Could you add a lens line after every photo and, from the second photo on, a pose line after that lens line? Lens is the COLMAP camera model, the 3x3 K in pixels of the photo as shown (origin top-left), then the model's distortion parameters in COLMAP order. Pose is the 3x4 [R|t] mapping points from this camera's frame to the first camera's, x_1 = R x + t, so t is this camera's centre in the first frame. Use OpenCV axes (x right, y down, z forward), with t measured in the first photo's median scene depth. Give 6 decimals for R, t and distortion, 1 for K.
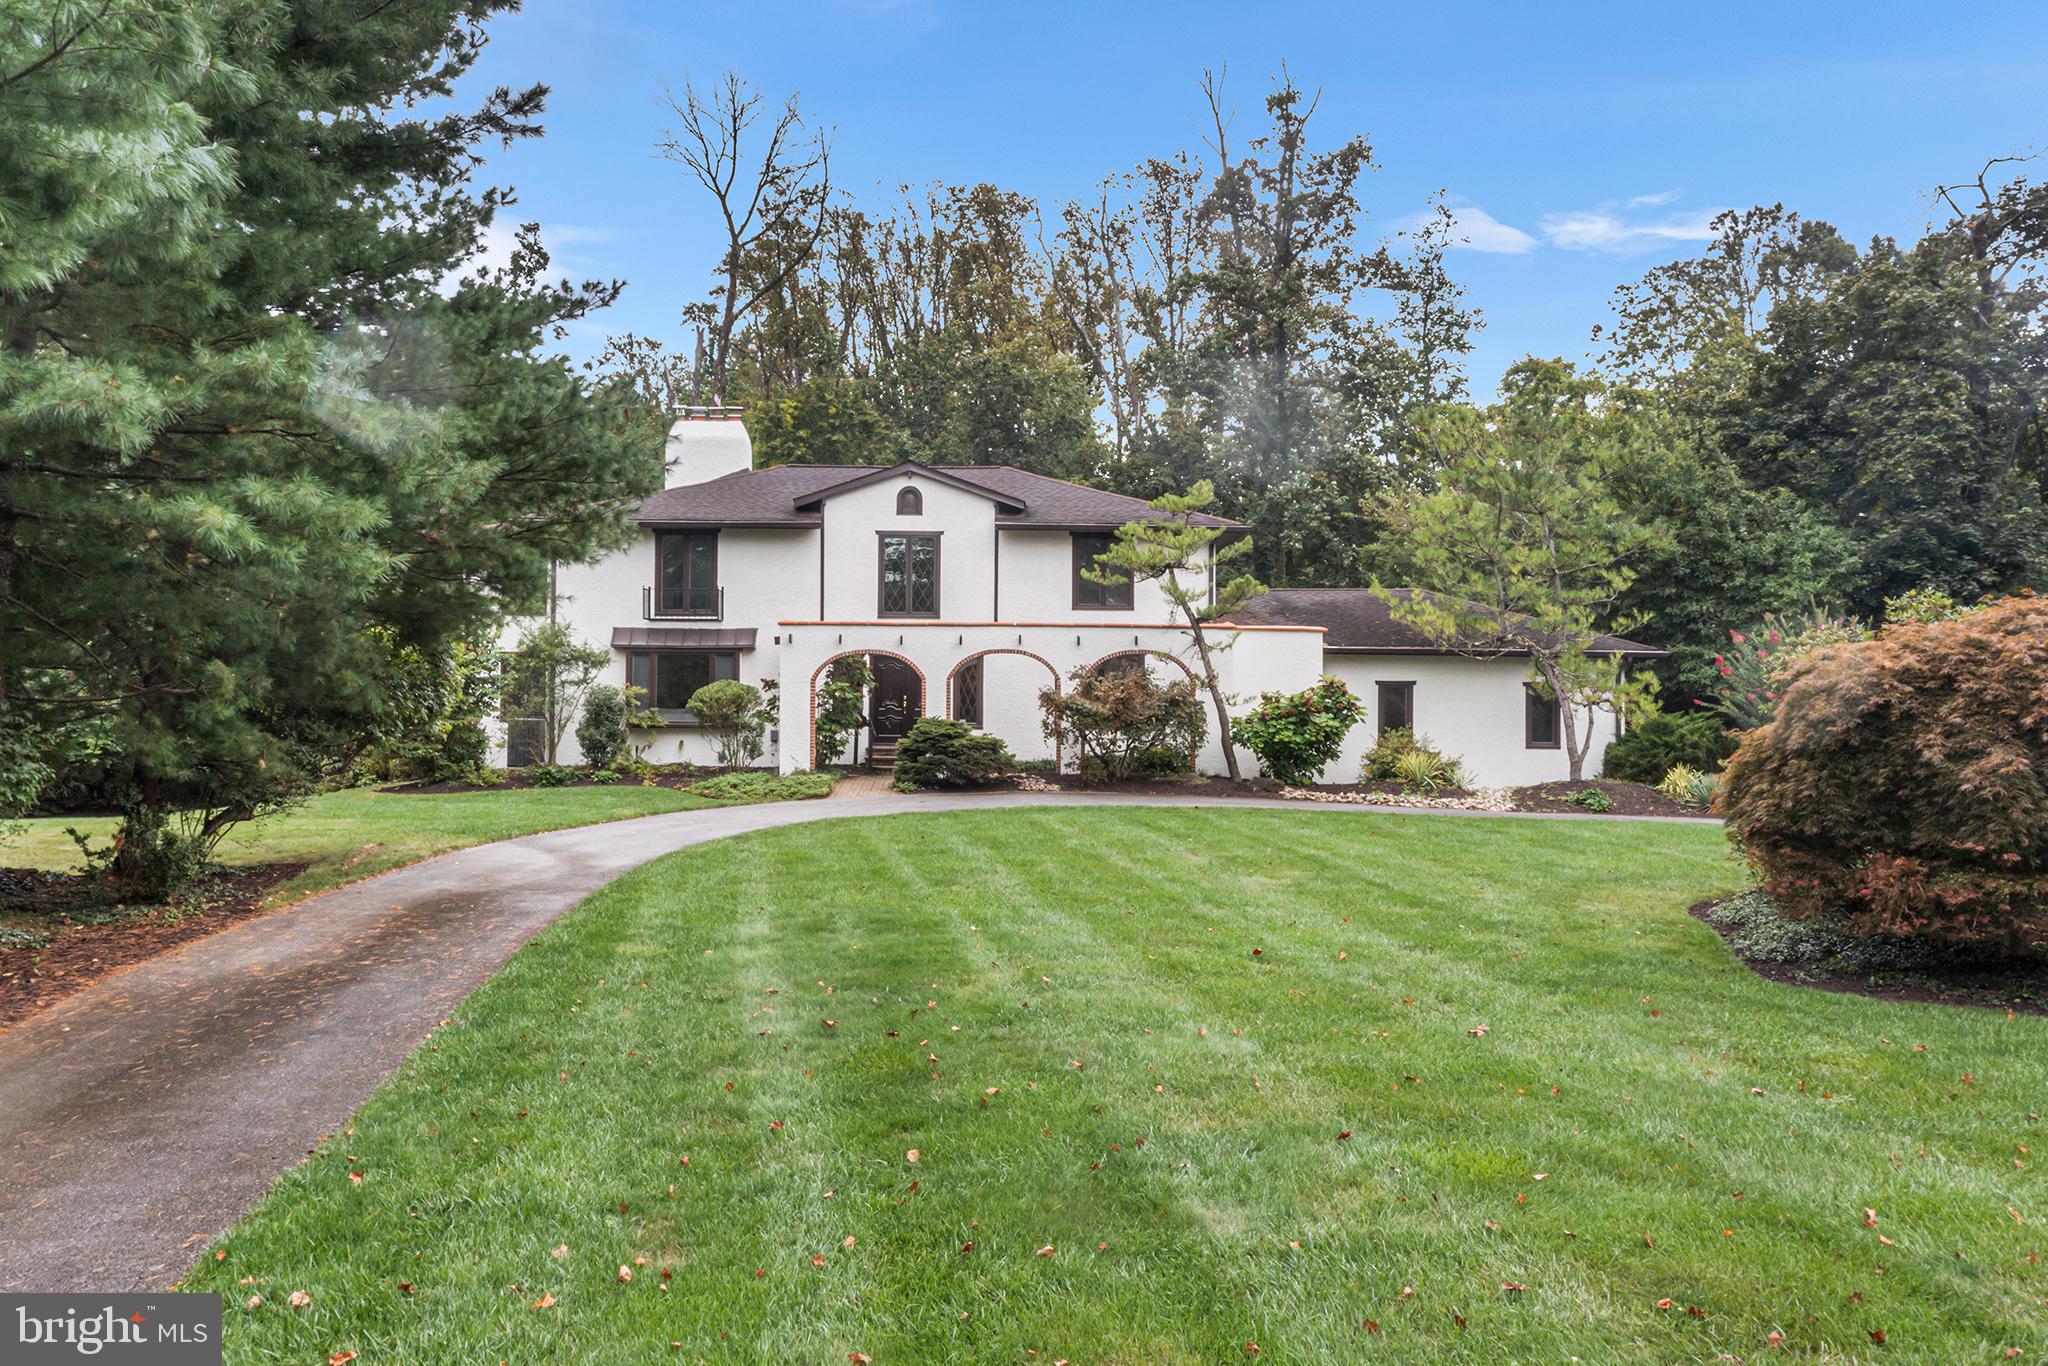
lens RADIAL K [[1686.6, 0, 1025.1], [0, 1686.6, 679.9], [0, 0, 1]] dist [-0.031605, 0.001278]
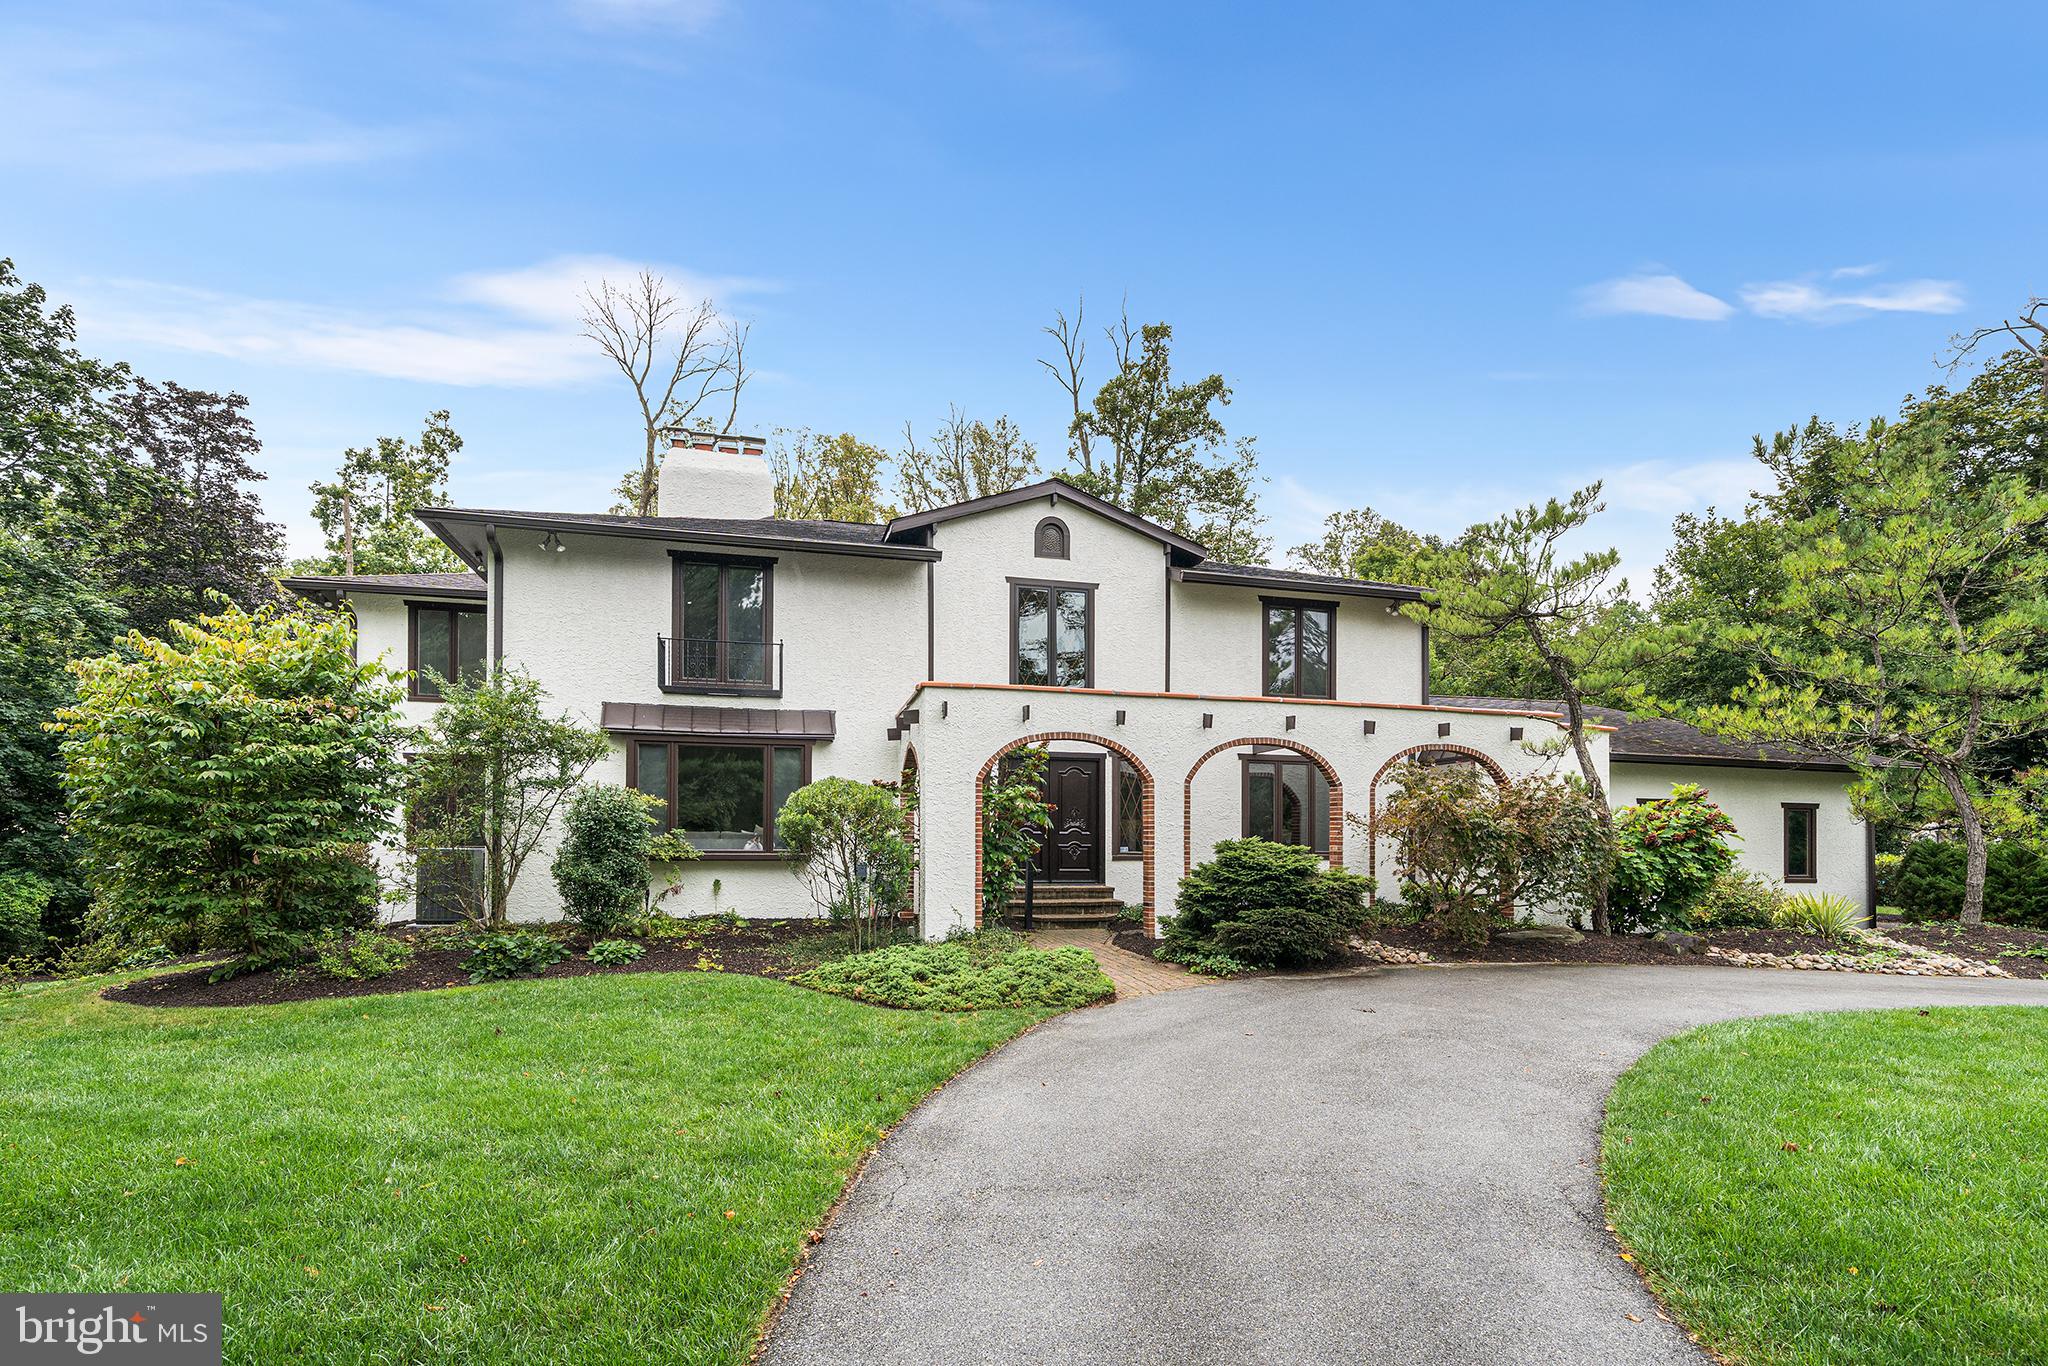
lens RADIAL K [[1011.0, 0, 1027.7], [0, 1011.0, 832.3], [0, 0, 1]] dist [-0.005688, 0.002639]
pose [[0.971718, 0.001737, 0.236138, -0.180339], [-0.001992, 0.999998, 0.000841, 0.017038], [-0.236136, -0.001288, 0.971719, 0.597656]]
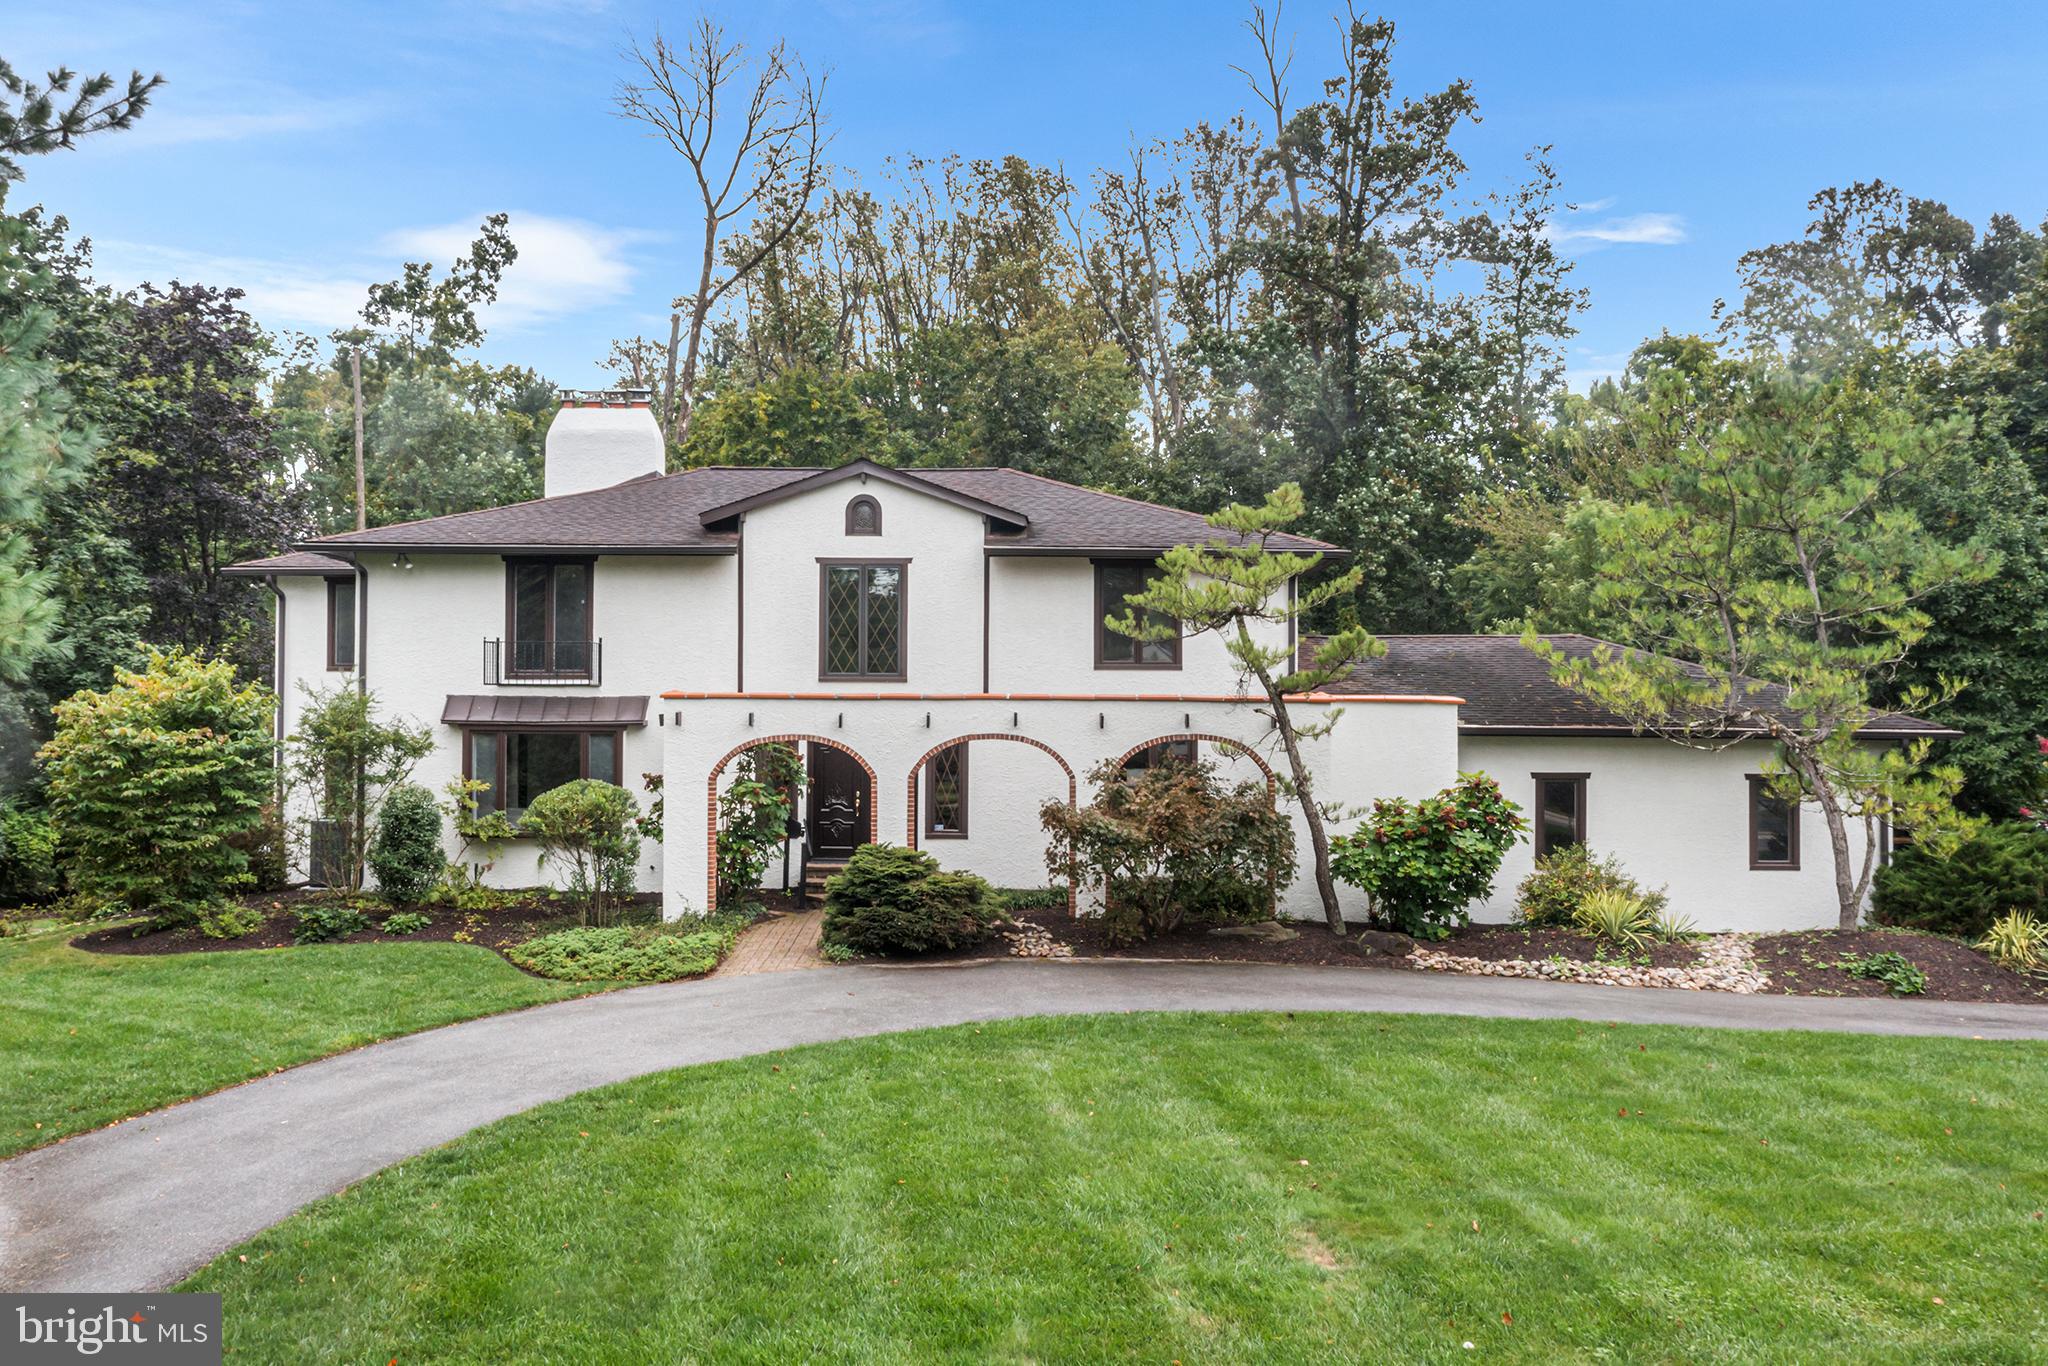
lens RADIAL K [[1686.6, 0, 1023.7], [0, 1686.6, 666.8], [0, 0, 1]] dist [-0.031605, 0.001278]
pose [[0.999725, -0.001794, -0.023395, 0.015064], [0.001463, 0.999899, -0.014147, -0.032912], [0.023418, 0.014109, 0.999626, 0.299066]]
